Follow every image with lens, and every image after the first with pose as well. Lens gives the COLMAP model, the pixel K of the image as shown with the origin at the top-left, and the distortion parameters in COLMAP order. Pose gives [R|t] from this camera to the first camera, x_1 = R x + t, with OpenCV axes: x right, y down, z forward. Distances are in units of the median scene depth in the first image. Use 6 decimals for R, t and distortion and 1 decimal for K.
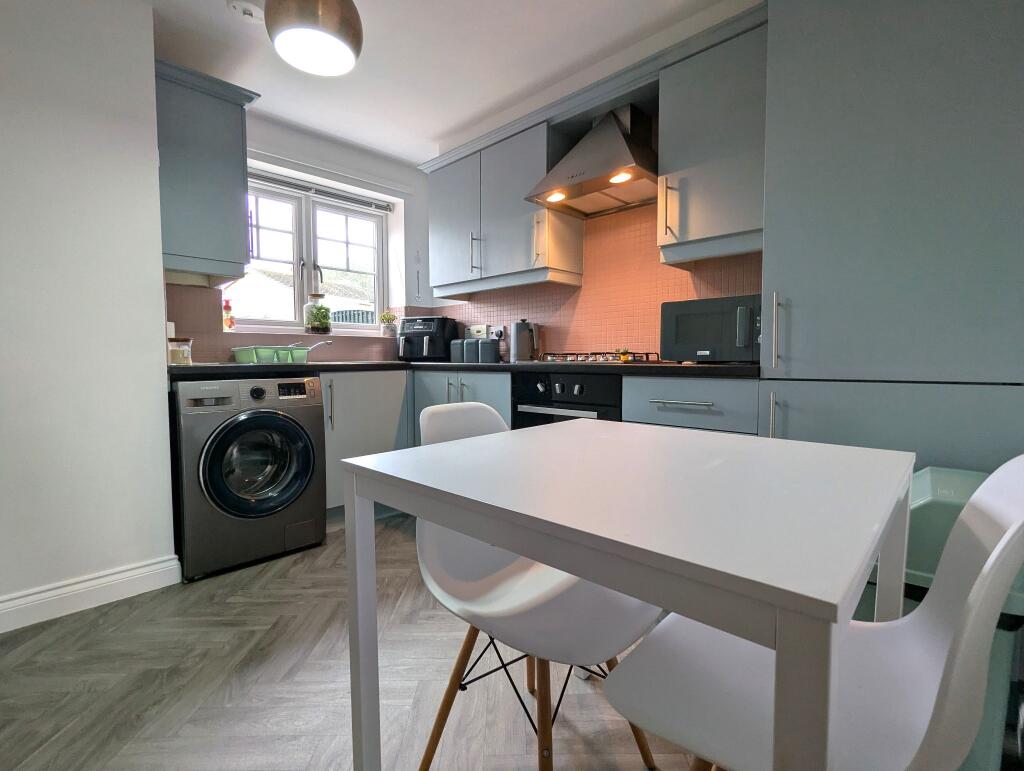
lens RADIAL K [[485.7, 0, 513.0], [0, 485.7, 385.1], [0, 0, 1]] dist [0.001333, 0.001889]
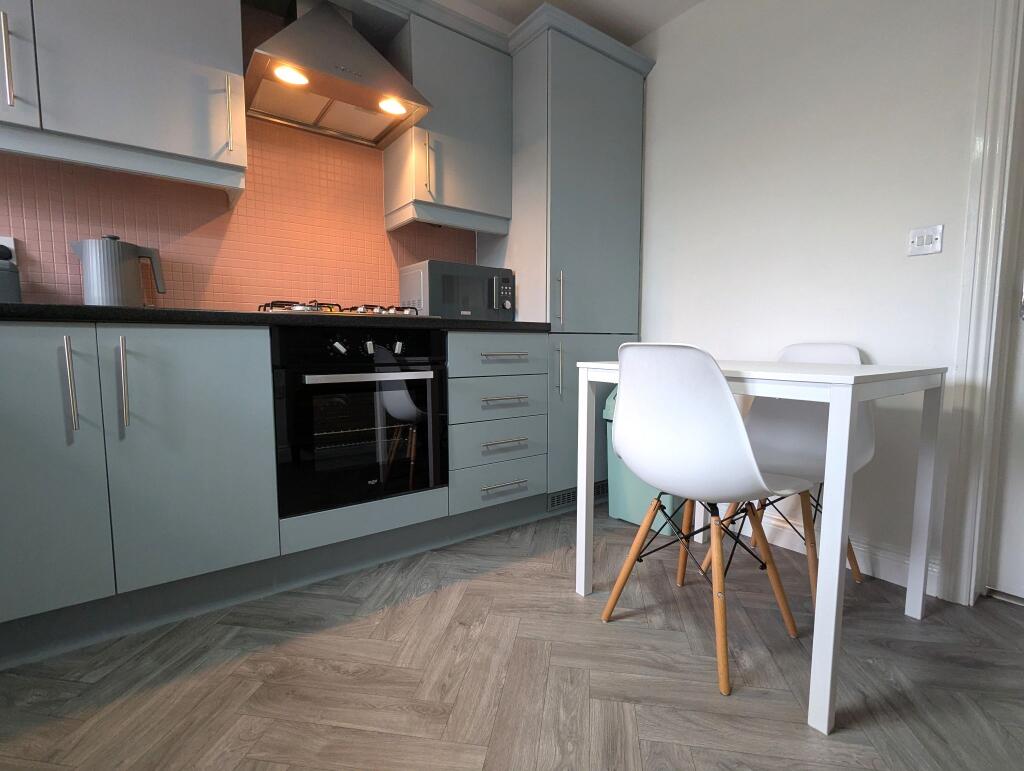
lens RADIAL K [[485.7, 0, 513.0], [0, 485.7, 385.1], [0, 0, 1]] dist [0.001333, 0.001889]
pose [[0.160493, -0.078400, 0.983918, -0.665271], [0.052649, 0.996101, 0.070783, 0.024605], [-0.985632, 0.040442, 0.163995, 0.676738]]
